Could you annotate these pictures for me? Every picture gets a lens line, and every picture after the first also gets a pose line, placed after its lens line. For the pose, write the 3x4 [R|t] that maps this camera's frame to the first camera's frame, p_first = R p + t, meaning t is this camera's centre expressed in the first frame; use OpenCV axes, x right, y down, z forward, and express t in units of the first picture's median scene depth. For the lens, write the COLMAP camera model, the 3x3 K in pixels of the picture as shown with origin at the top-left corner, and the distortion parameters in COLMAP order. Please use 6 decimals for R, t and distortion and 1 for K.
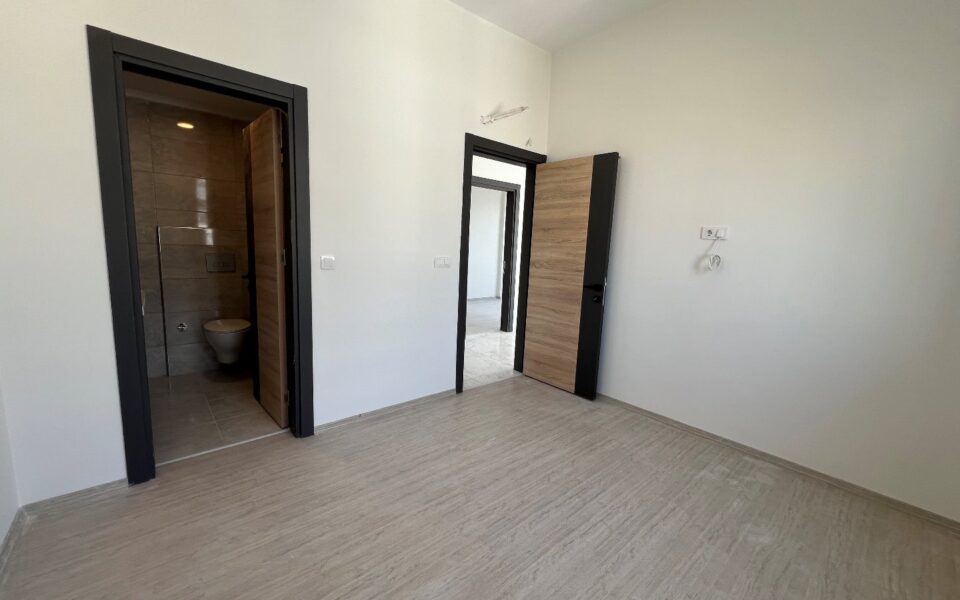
lens RADIAL K [[377.8, 0, 477.6], [0, 377.8, 299.0], [0, 0, 1]] dist [-0.000570, -0.000011]
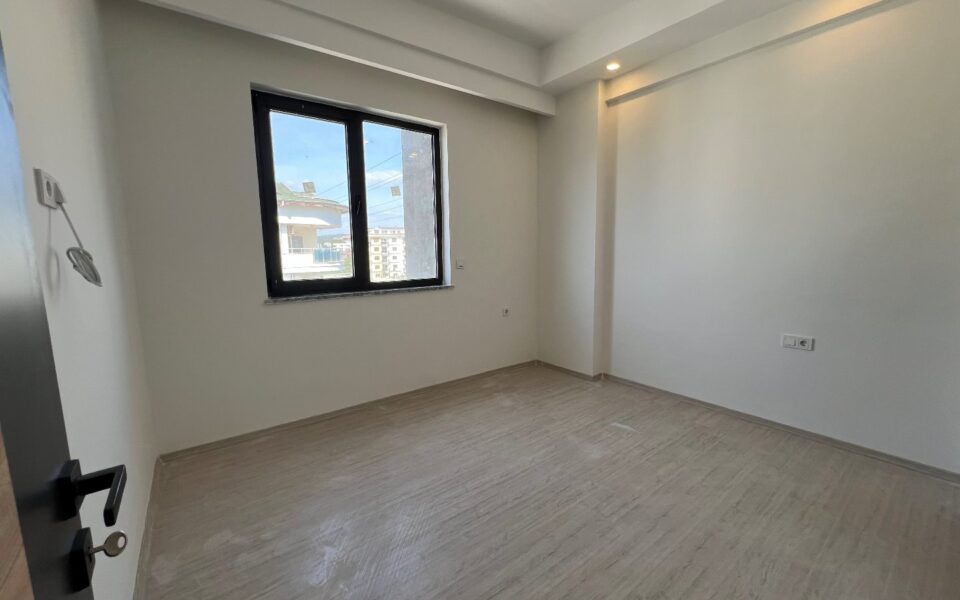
lens RADIAL K [[377.8, 0, 480.8], [0, 377.8, 297.9], [0, 0, 1]] dist [-0.000570, -0.000011]
pose [[-0.998140, -0.032847, 0.051350, 0.236881], [-0.017659, 0.962092, 0.272153, -0.238478], [-0.058343, 0.270740, -0.960883, 1.783663]]
